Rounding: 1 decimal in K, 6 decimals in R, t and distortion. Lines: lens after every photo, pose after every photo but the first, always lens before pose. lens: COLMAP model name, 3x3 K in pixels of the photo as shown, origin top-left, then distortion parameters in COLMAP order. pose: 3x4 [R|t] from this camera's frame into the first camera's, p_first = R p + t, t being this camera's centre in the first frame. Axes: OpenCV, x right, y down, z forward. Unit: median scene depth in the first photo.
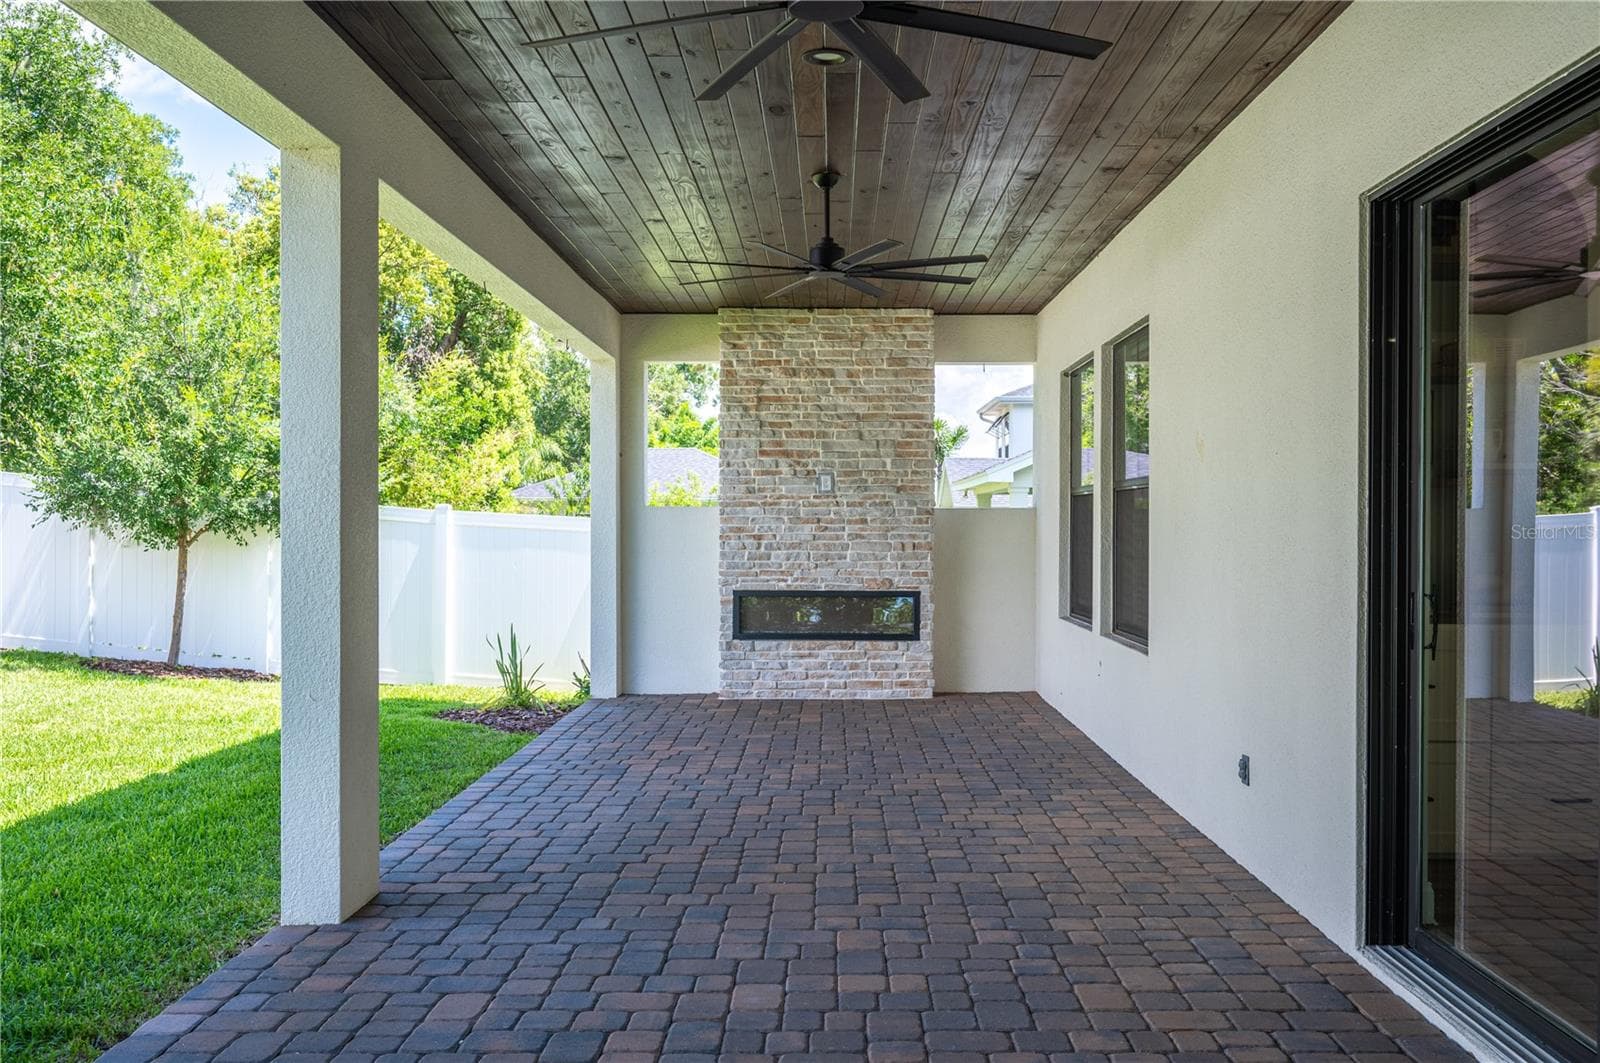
lens RADIAL K [[1392.6, 0, 800.0], [0, 1392.6, 531.5], [0, 0, 1]] dist [0.008421, 0.003605]
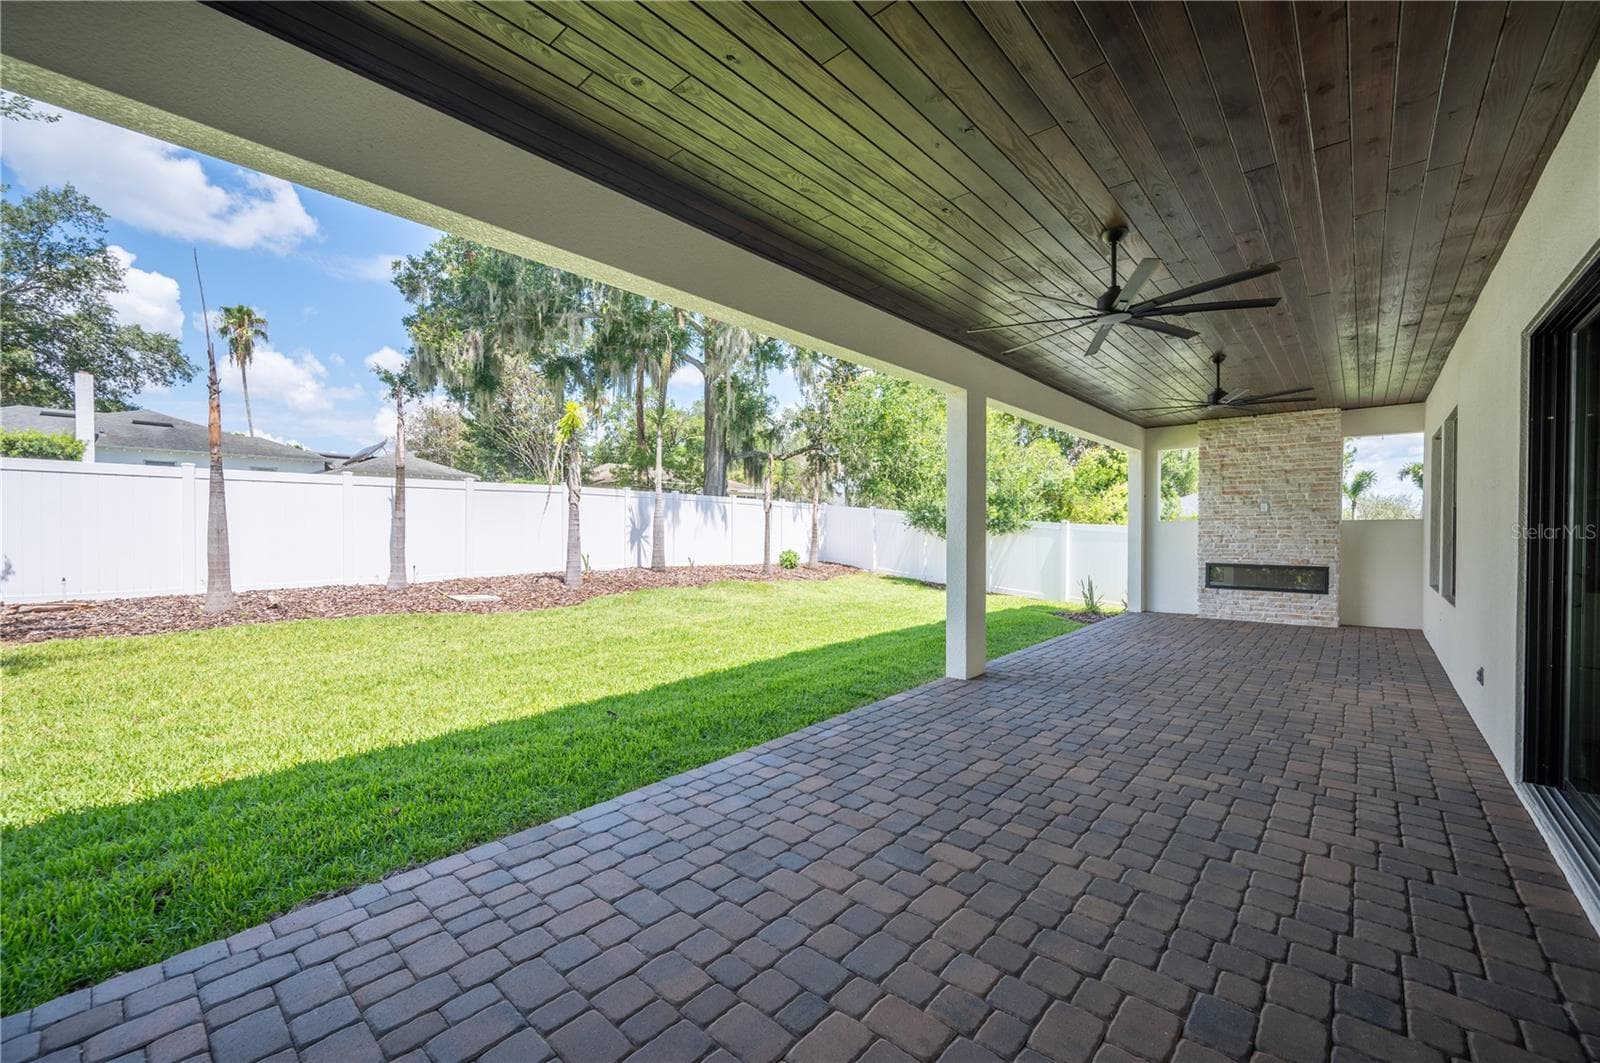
lens RADIAL K [[636.5, 0, 798.9], [0, 636.5, 537.0], [0, 0, 1]] dist [-0.000256, -0.000057]
pose [[0.760087, 0.005316, -0.649799, 0.099678], [-0.000778, 0.999973, 0.007271, -0.000598], [0.649821, -0.005021, 0.760071, -0.061532]]
